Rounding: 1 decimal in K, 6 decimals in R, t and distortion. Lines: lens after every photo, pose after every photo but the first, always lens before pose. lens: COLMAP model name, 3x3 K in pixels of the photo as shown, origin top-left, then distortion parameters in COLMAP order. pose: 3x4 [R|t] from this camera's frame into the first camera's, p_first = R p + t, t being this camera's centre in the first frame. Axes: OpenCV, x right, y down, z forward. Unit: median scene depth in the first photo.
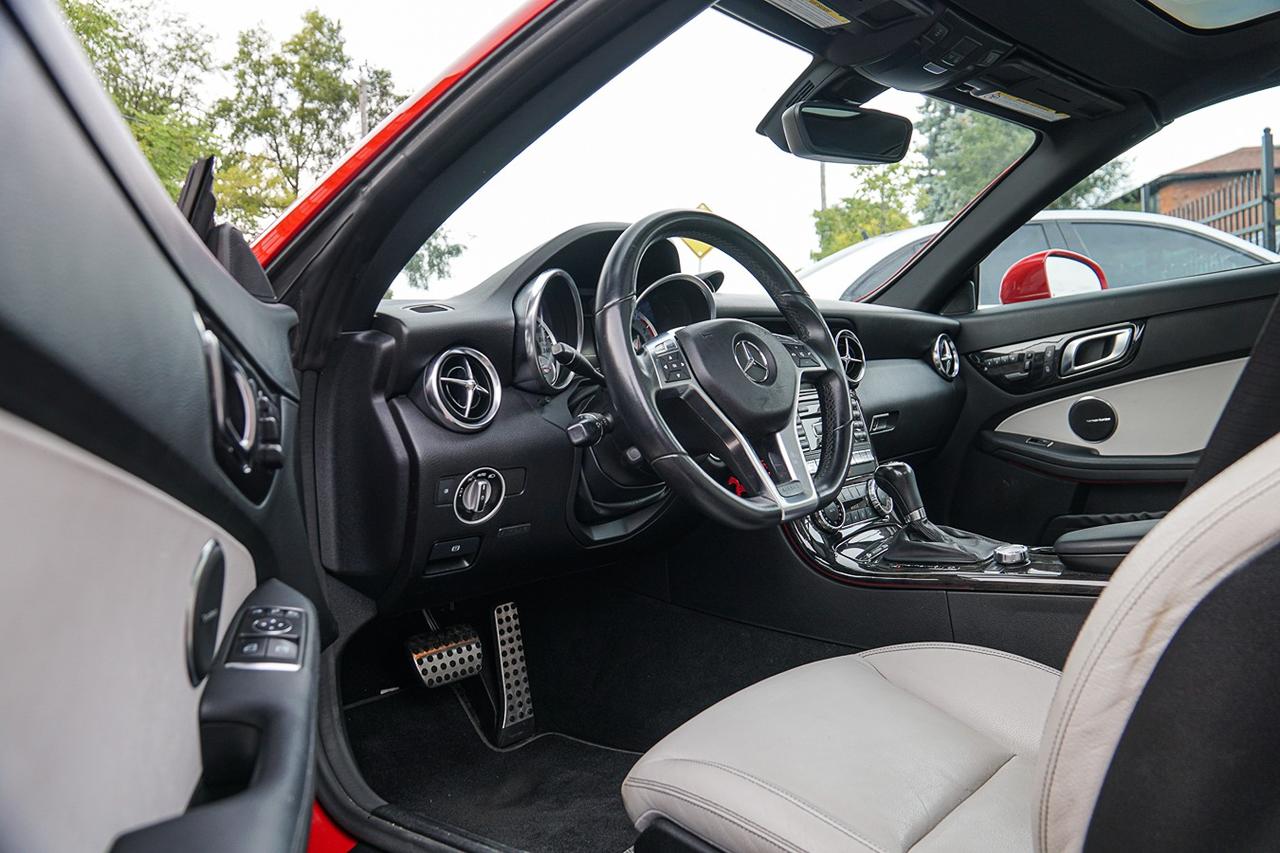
lens RADIAL K [[1000.1, 0, 640.0], [0, 1000.1, 426.5], [0, 0, 1]] dist [-0.137519, 0.111580]
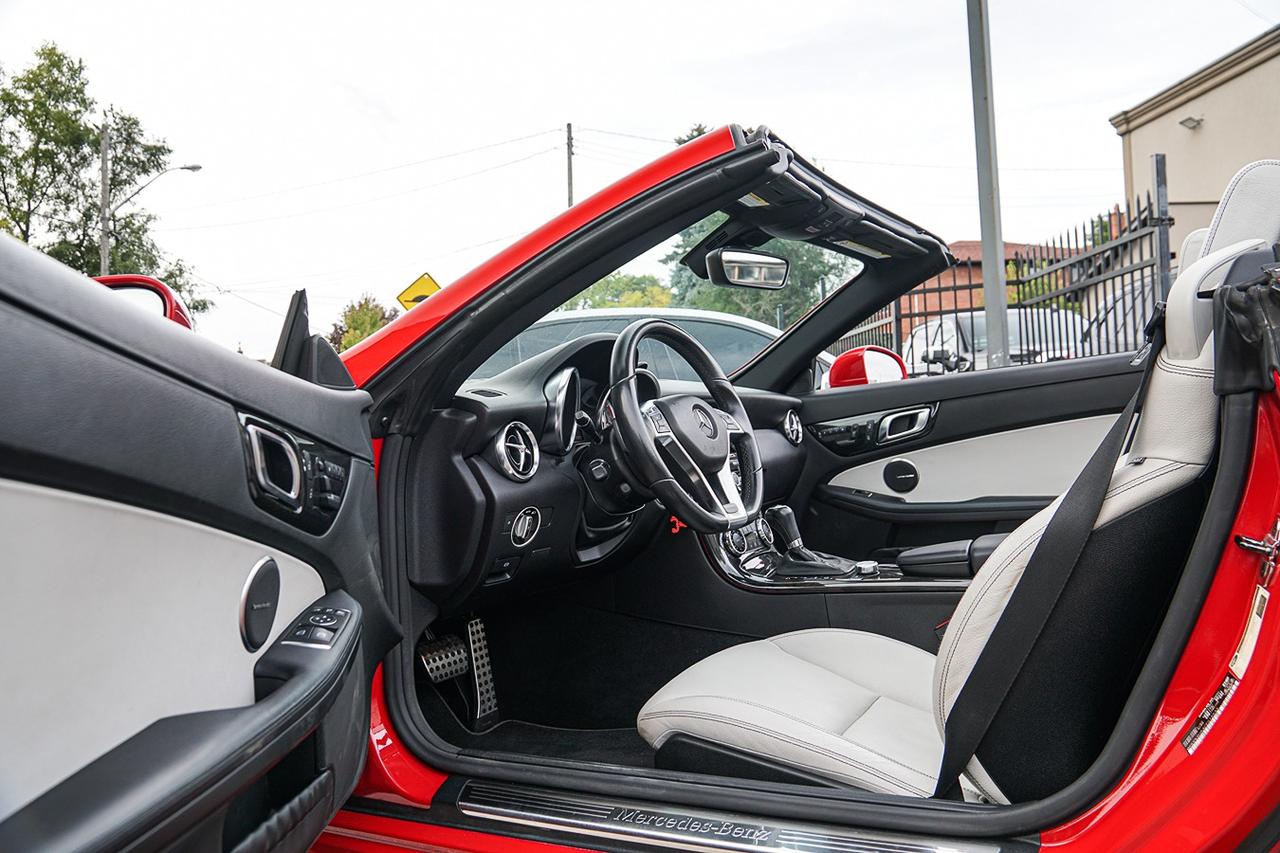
lens RADIAL K [[1000.1, 0, 640.0], [0, 1000.1, 426.5], [0, 0, 1]] dist [-0.137519, 0.111580]
pose [[0.975549, 0.016189, 0.219184, -0.230845], [-0.003632, 0.998335, -0.057571, 0.005990], [-0.219751, 0.055367, 0.973984, -0.309237]]
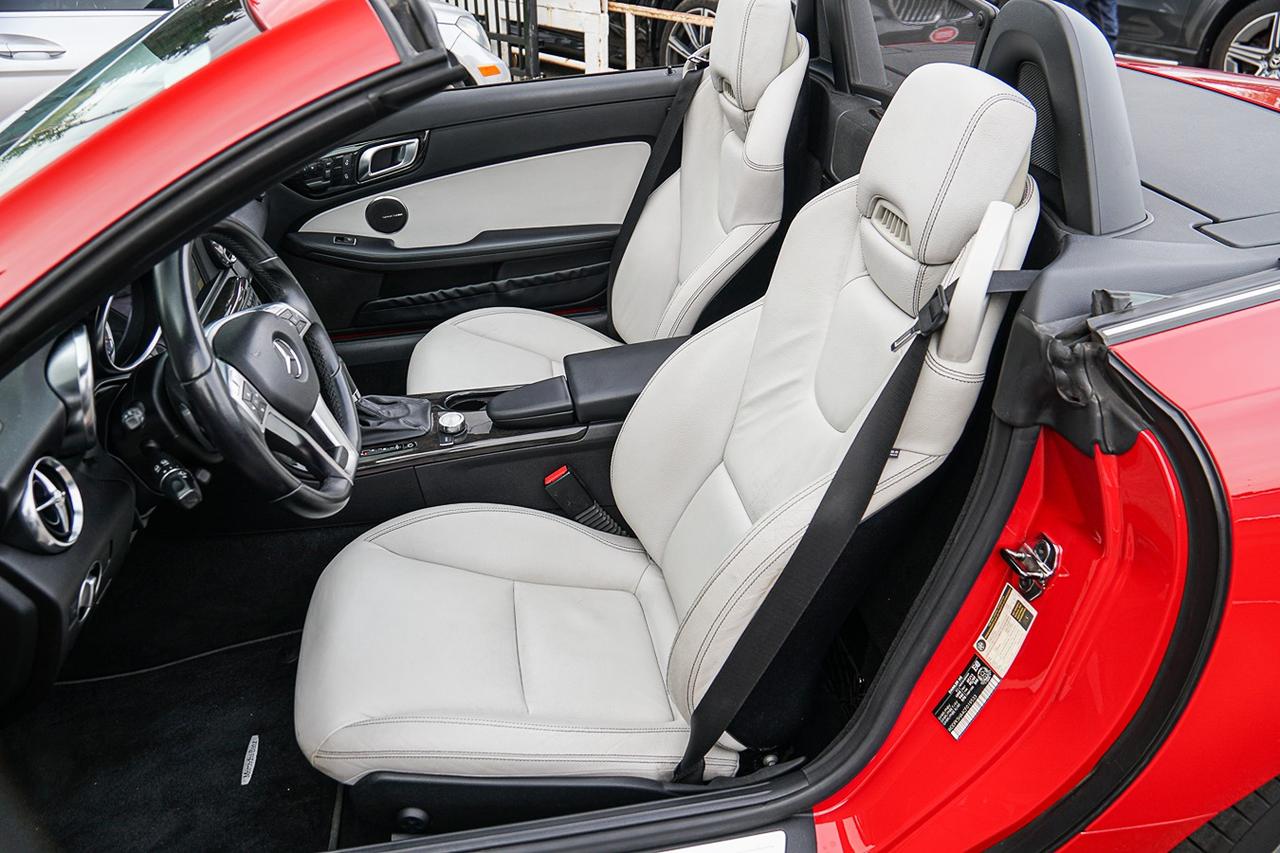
lens RADIAL K [[1000.1, 0, 640.0], [0, 1000.1, 426.5], [0, 0, 1]] dist [-0.137519, 0.111580]
pose [[0.620282, -0.335855, 0.708838, -0.319565], [0.010990, 0.907326, 0.420283, -0.336083], [-0.784302, -0.252904, 0.566490, 0.069716]]
